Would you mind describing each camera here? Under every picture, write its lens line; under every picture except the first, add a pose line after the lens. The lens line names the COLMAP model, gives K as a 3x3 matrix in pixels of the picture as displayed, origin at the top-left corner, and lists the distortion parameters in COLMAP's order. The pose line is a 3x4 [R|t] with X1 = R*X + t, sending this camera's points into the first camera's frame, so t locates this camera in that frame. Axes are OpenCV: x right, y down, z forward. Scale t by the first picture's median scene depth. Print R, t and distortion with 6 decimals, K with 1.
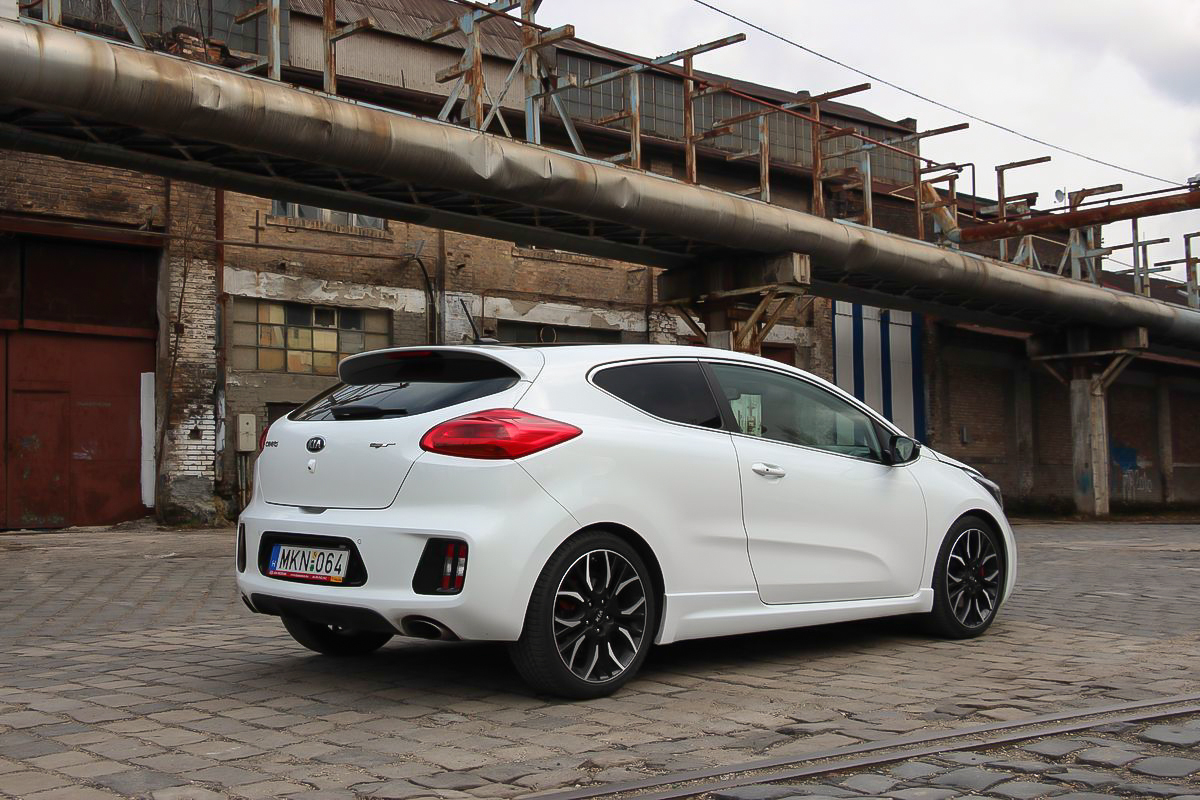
lens RADIAL K [[1465.6, 0, 596.3], [0, 1465.6, 402.7], [0, 0, 1]] dist [-0.034058, 0.384773]
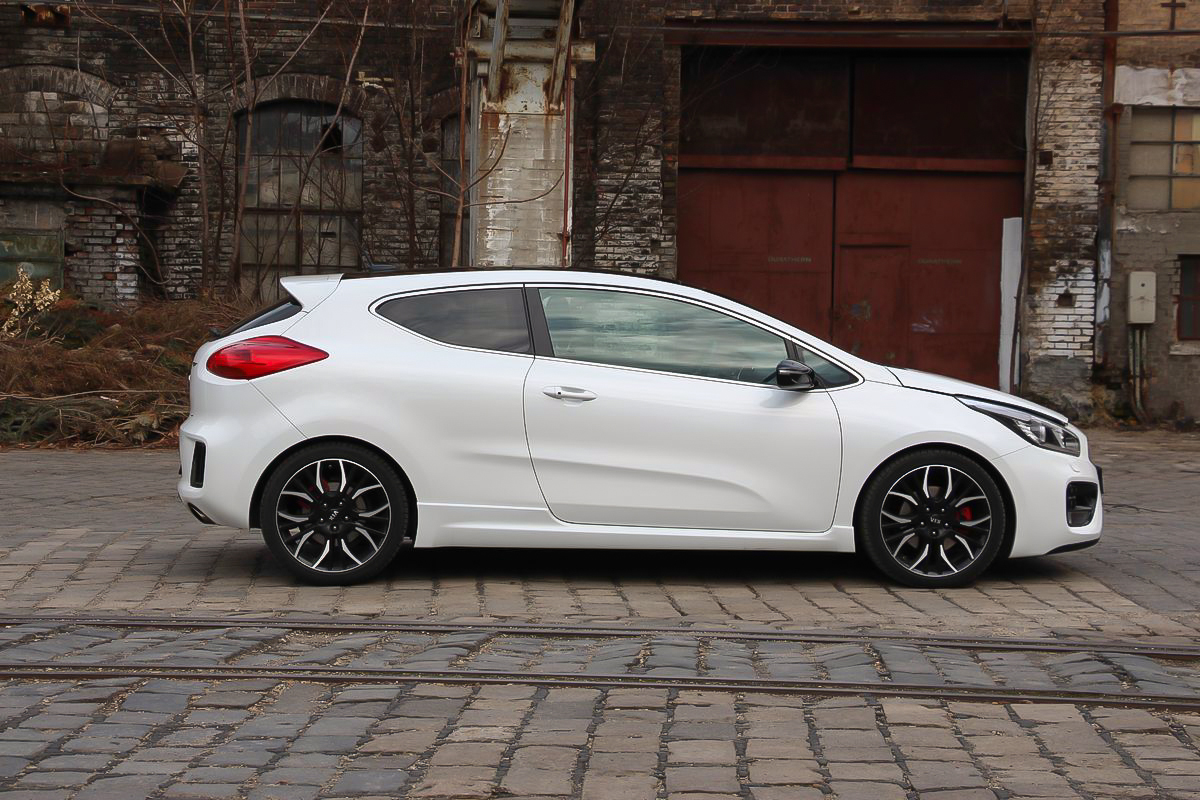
lens RADIAL K [[2322.5, 0, 596.7], [0, 2322.5, 401.5], [0, 0, 1]] dist [0.273446, 0.335381]
pose [[0.759519, 0.038196, -0.649363, 1.056327], [0.013186, 0.997165, 0.074077, -0.061414], [0.650351, -0.064825, 0.756862, -0.201193]]
